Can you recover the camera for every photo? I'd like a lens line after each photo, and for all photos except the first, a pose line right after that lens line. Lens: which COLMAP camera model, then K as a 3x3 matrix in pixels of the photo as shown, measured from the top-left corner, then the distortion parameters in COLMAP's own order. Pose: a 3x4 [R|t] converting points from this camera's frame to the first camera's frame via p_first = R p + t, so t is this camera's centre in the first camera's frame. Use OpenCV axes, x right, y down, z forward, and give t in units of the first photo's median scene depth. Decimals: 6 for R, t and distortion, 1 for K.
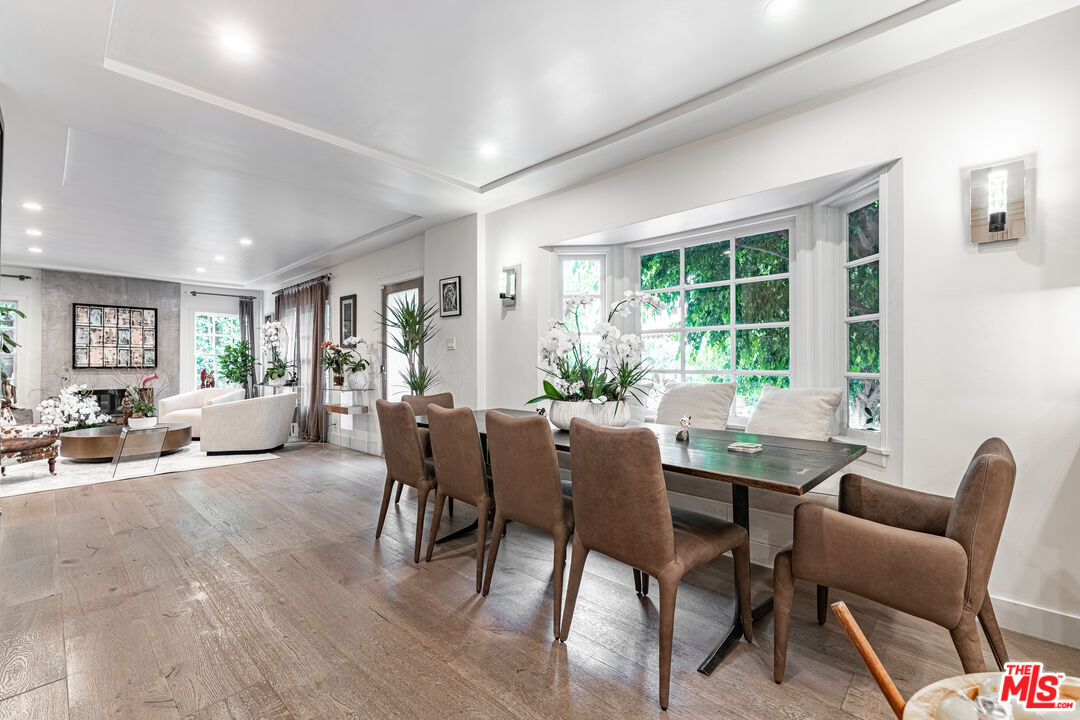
lens RADIAL K [[465.9, 0, 540.6], [0, 465.9, 361.1], [0, 0, 1]] dist [0.000617, 0.000205]
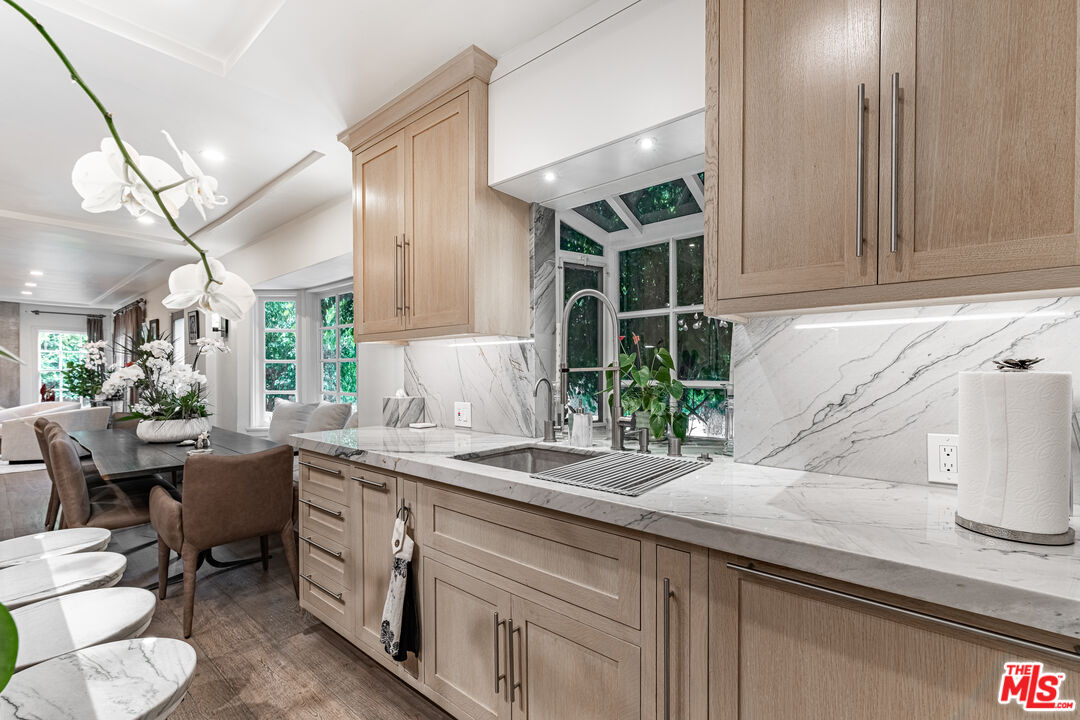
lens RADIAL K [[465.9, 0, 548.9], [0, 465.9, 377.8], [0, 0, 1]] dist [0.000617, 0.000205]
pose [[0.998140, 0.000371, 0.060966, 0.408547], [-0.001591, 0.999800, 0.019949, -0.022832], [-0.060946, -0.020009, 0.997941, -0.150449]]
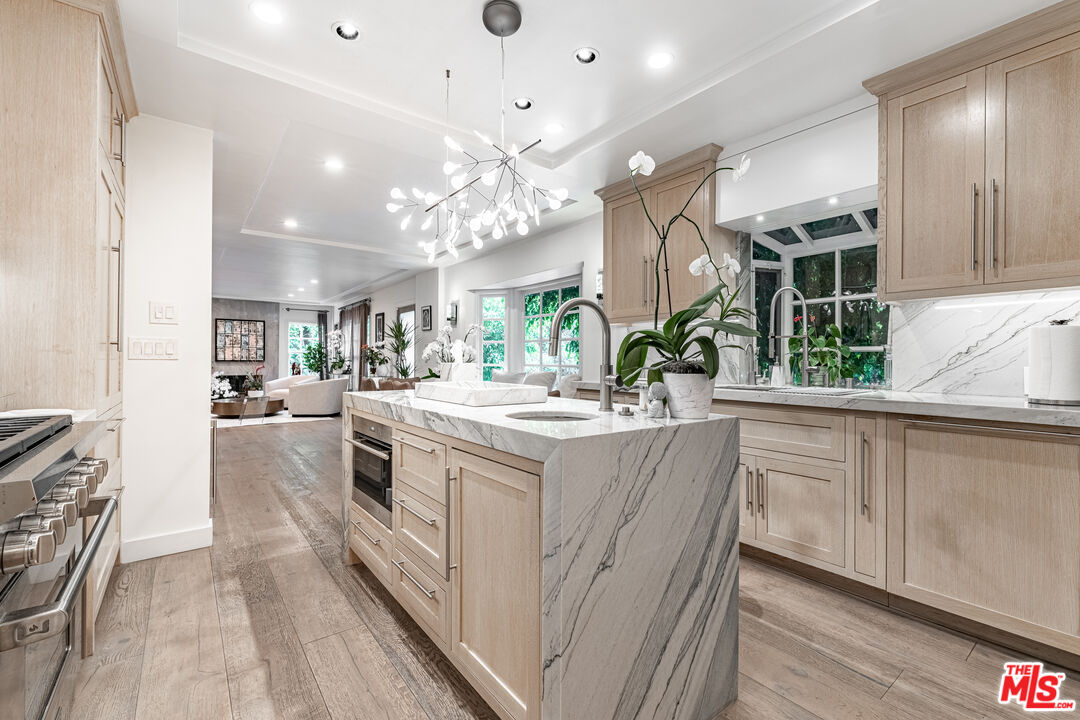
lens RADIAL K [[465.9, 0, 543.3], [0, 465.9, 360.1], [0, 0, 1]] dist [0.000617, 0.000205]
pose [[0.987988, 0.006629, -0.154386, 0.293761], [-0.005900, 0.999969, 0.005180, -0.002026], [0.154416, -0.004207, 0.987997, -0.341482]]
